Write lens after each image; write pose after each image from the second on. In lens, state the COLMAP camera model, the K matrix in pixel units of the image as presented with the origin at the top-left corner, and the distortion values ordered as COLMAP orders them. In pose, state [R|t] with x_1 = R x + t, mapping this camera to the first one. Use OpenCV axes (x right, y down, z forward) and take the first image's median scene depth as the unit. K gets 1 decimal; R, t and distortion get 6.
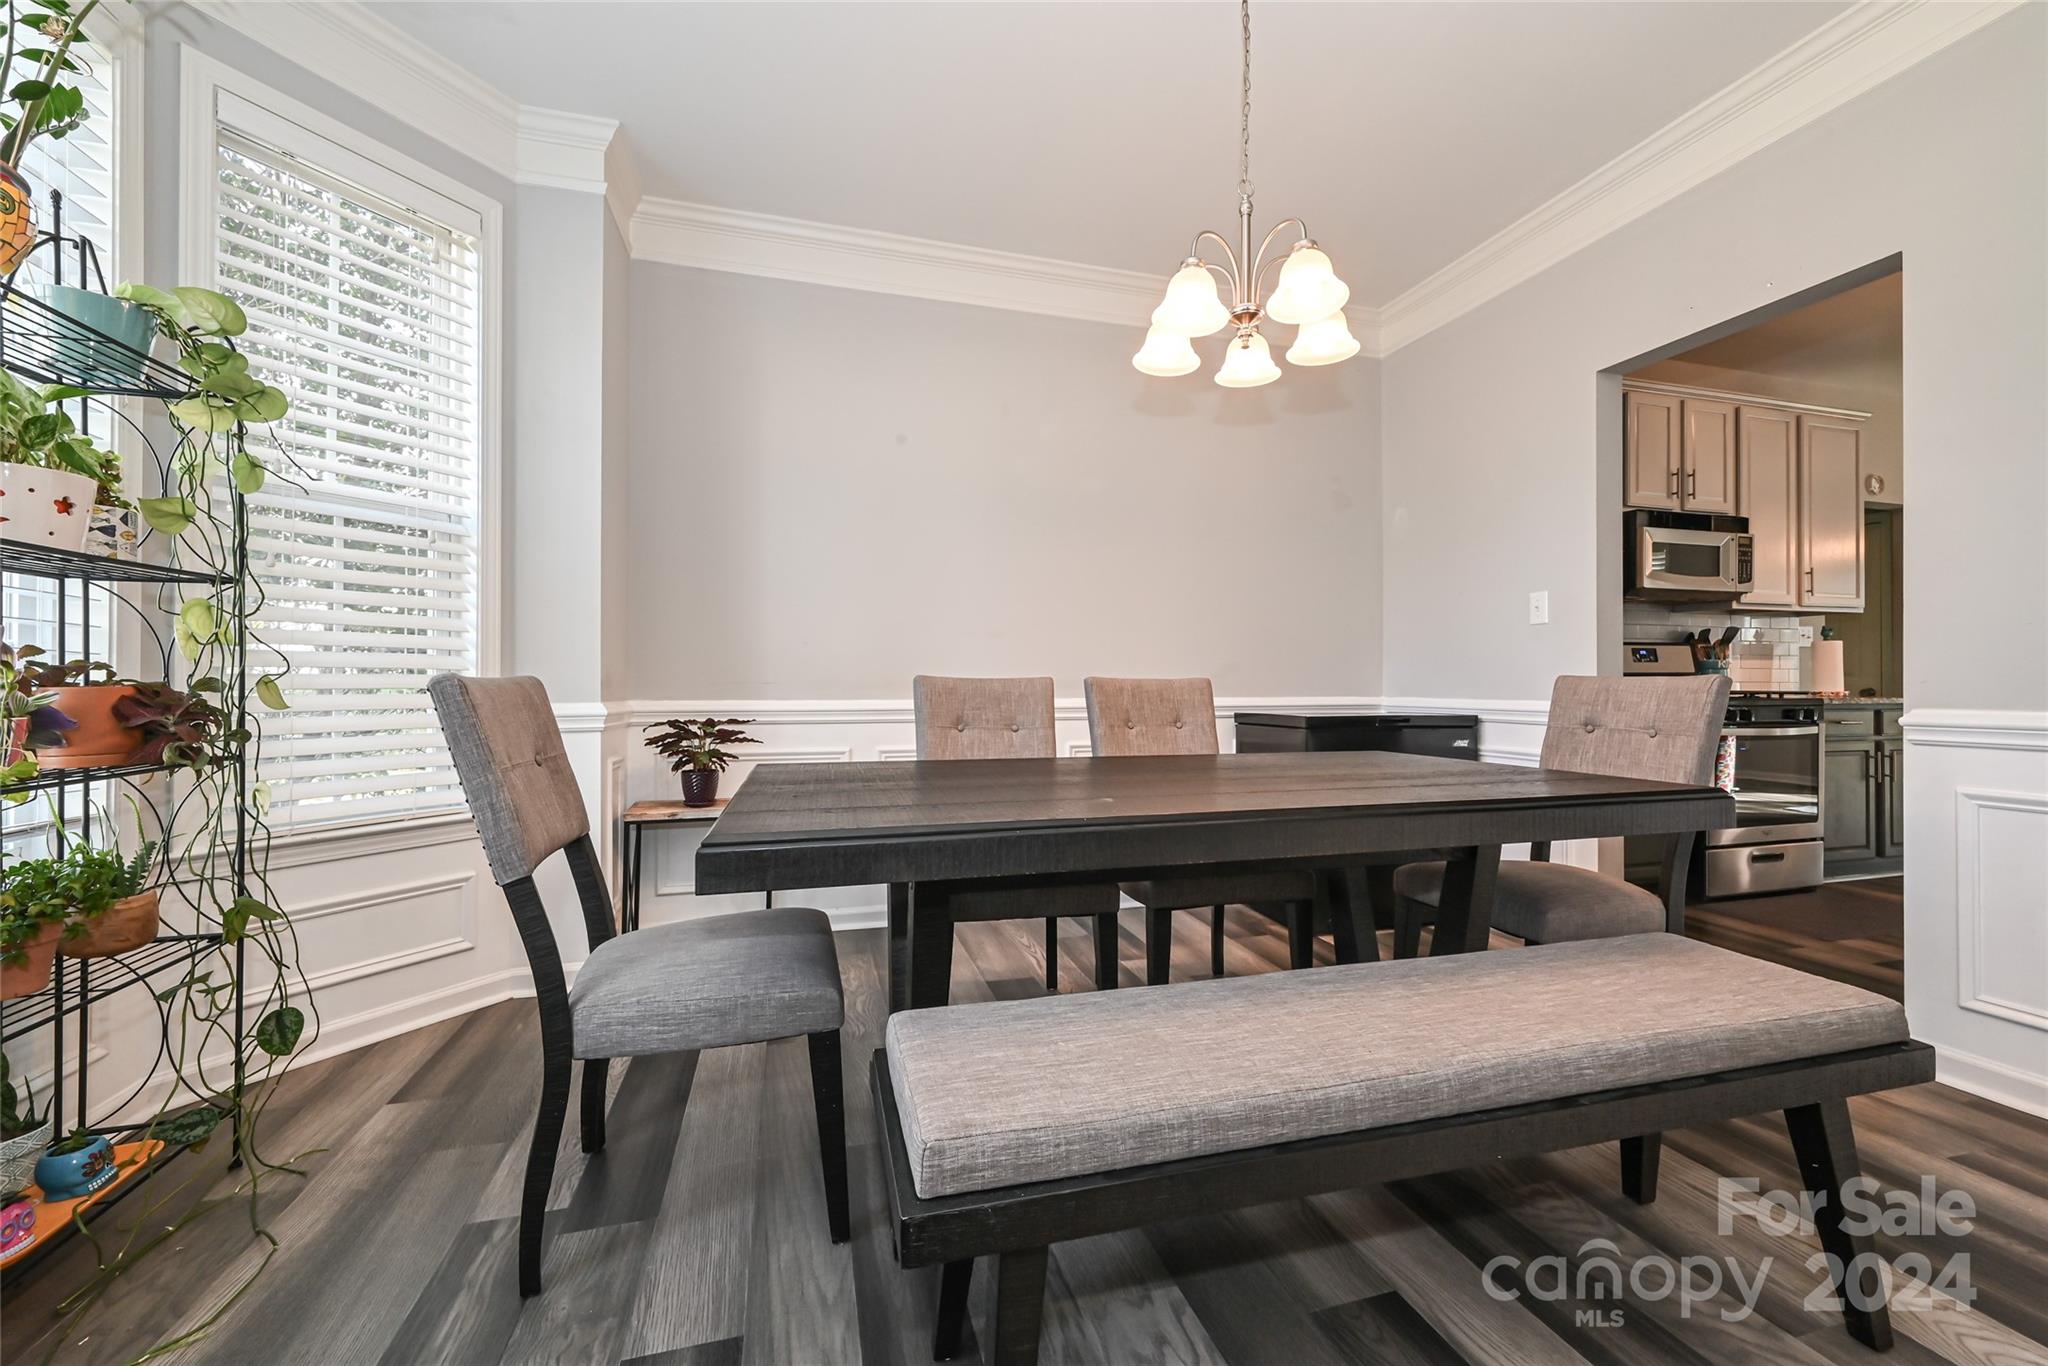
lens RADIAL K [[809.5, 0, 1027.7], [0, 809.5, 685.8], [0, 0, 1]] dist [-0.000915, 0.000325]
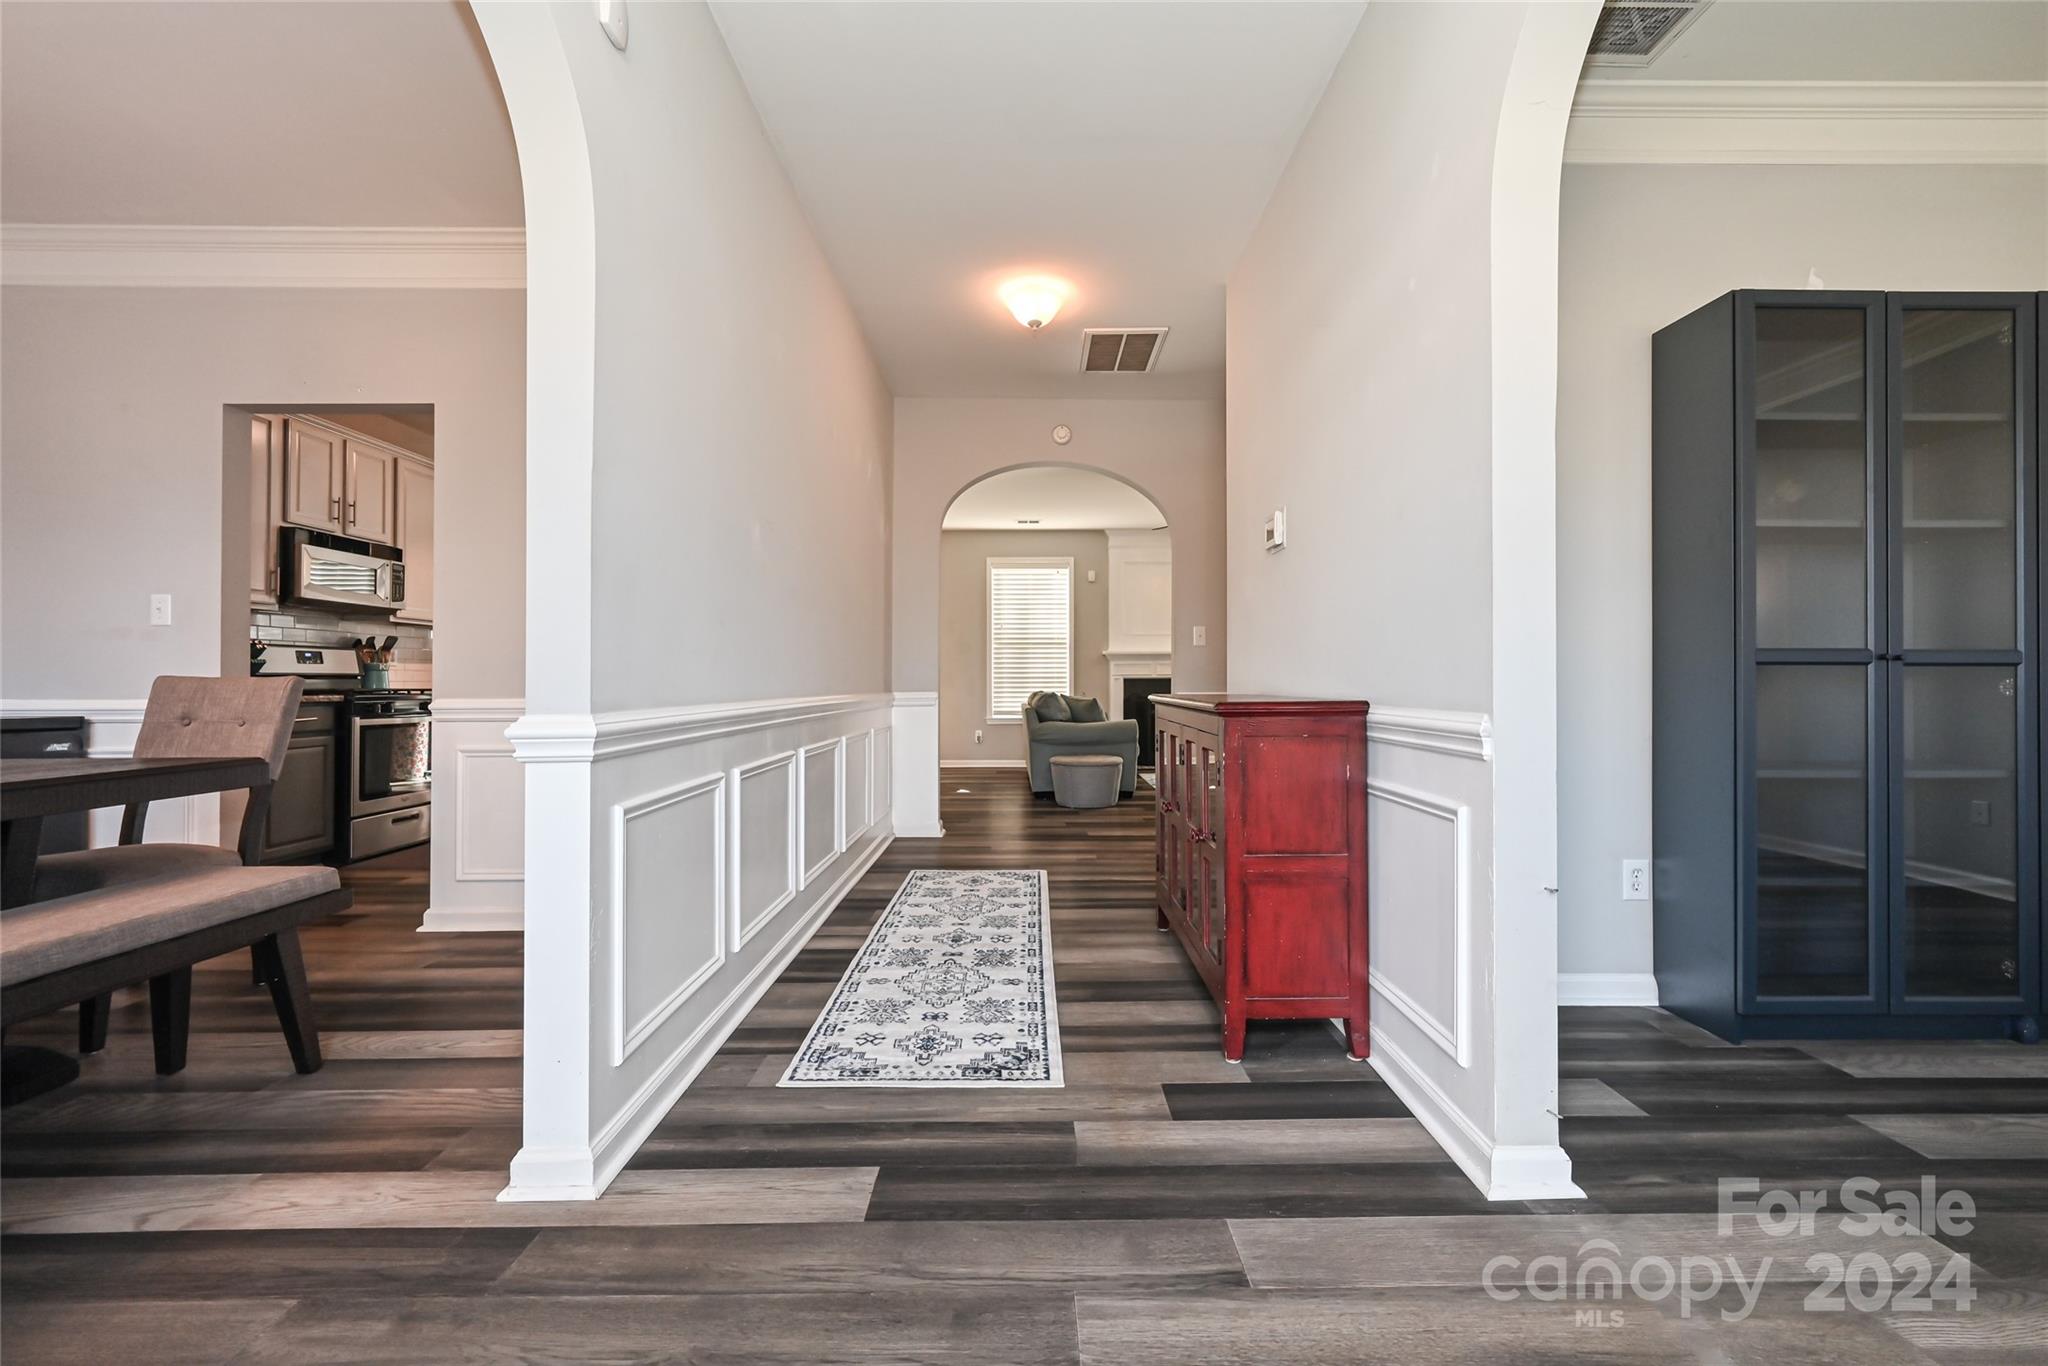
lens RADIAL K [[809.5, 0, 1035.0], [0, 809.5, 675.4], [0, 0, 1]] dist [-0.000915, 0.000325]
pose [[0.256143, 0.007392, 0.966611, -0.063591], [0.003459, 0.999957, -0.008563, 0.000139], [-0.966633, 0.005537, 0.256107, -0.266987]]
